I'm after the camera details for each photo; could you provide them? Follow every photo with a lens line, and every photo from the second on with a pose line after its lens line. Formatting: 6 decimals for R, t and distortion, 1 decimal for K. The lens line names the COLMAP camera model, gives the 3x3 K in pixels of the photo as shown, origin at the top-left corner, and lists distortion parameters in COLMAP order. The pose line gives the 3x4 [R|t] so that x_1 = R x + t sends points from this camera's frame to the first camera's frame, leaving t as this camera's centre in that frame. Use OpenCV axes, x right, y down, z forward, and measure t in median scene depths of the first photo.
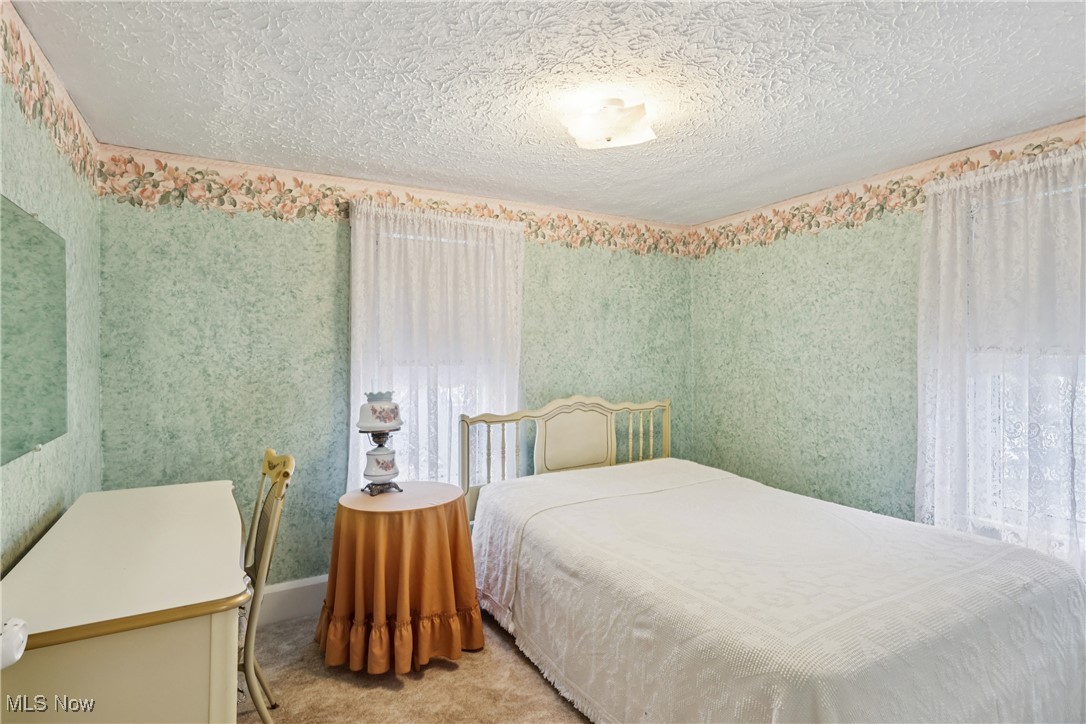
lens RADIAL K [[545.8, 0, 543.0], [0, 545.8, 356.2], [0, 0, 1]] dist [0.001714, -0.000323]
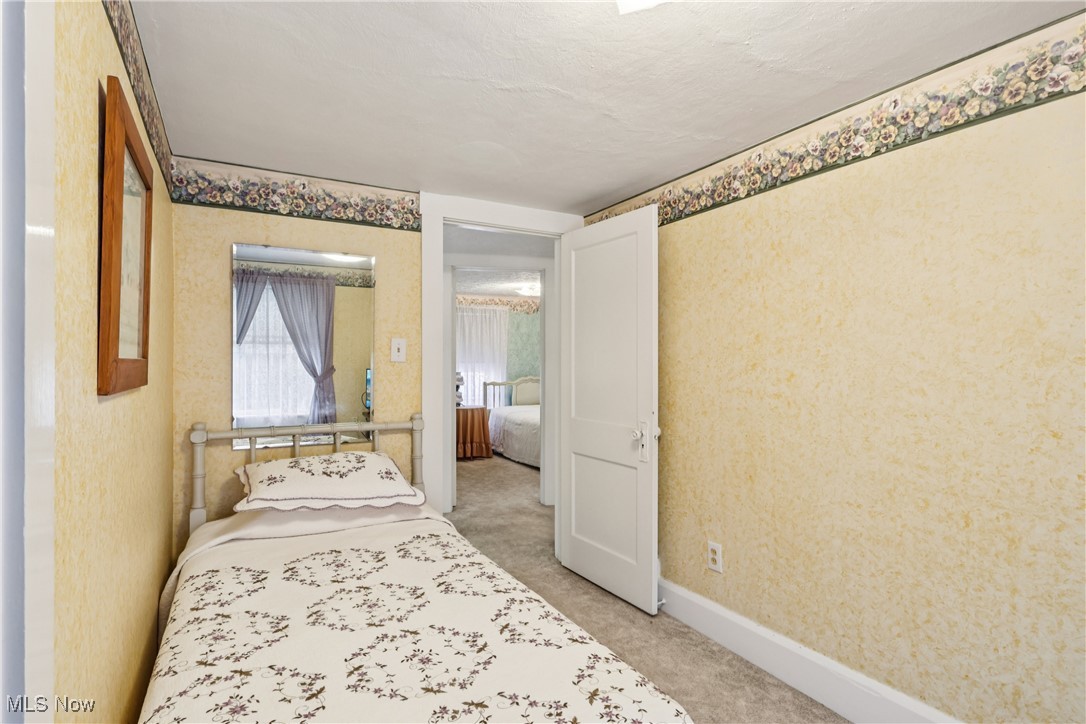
lens RADIAL K [[545.8, 0, 543.0], [0, 545.8, 356.2], [0, 0, 1]] dist [0.001714, -0.000323]
pose [[0.999994, 0.001105, -0.003165, 0.144488], [-0.001128, 0.999973, -0.007277, 0.002078], [0.003157, 0.007280, 0.999969, -1.638023]]
